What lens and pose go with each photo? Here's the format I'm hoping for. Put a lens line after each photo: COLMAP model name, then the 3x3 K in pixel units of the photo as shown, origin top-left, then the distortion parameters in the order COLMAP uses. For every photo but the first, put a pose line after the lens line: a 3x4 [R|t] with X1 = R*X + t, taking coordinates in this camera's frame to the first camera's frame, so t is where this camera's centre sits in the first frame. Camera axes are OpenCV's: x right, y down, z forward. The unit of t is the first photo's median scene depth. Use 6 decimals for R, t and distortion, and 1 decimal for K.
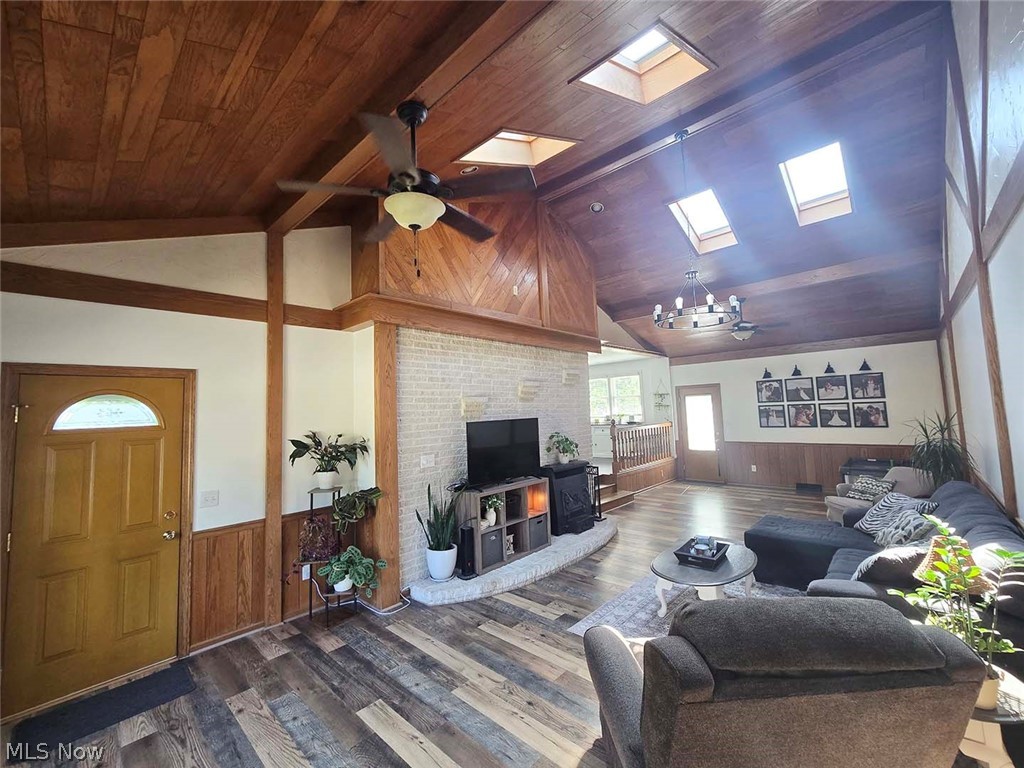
lens RADIAL K [[420.5, 0, 512.0], [0, 420.5, 384.0], [0, 0, 1]] dist [0.008433, 0.000210]
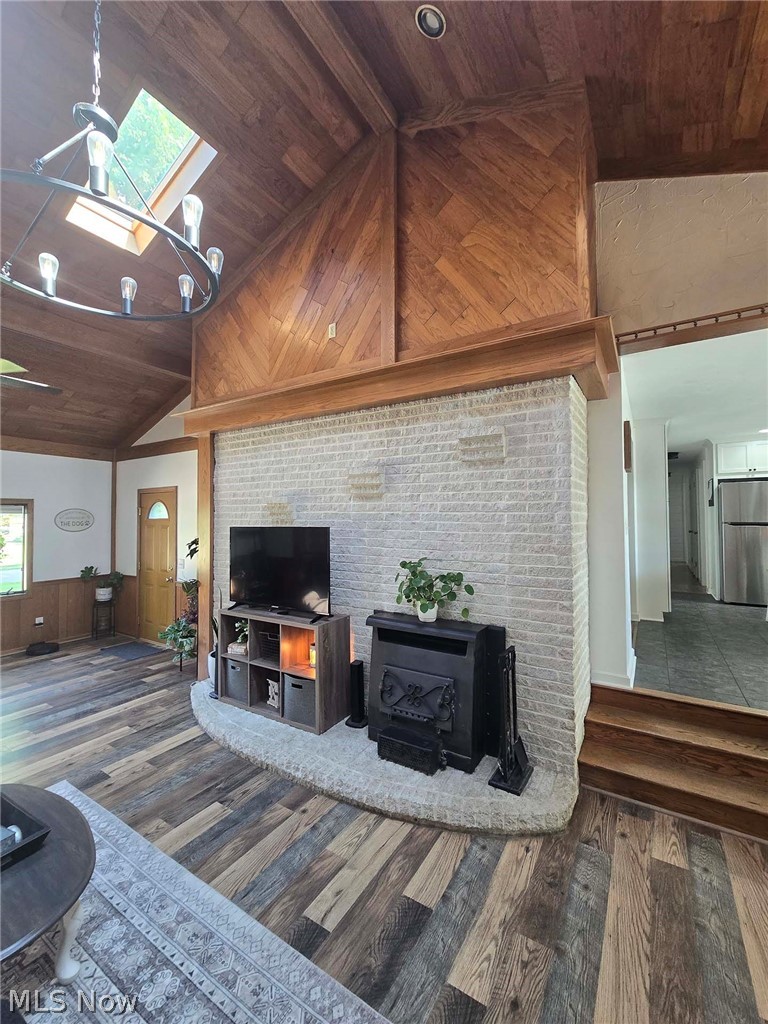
lens RADIAL K [[422.7, 0, 393.5], [0, 422.7, 508.6], [0, 0, 1]] dist [0.001563, 0.000211]
pose [[0.189858, 0.009970, -0.981761, 0.930700], [0.062508, 0.997797, 0.022221, 0.061542], [0.979820, -0.065587, 0.188816, 1.317980]]
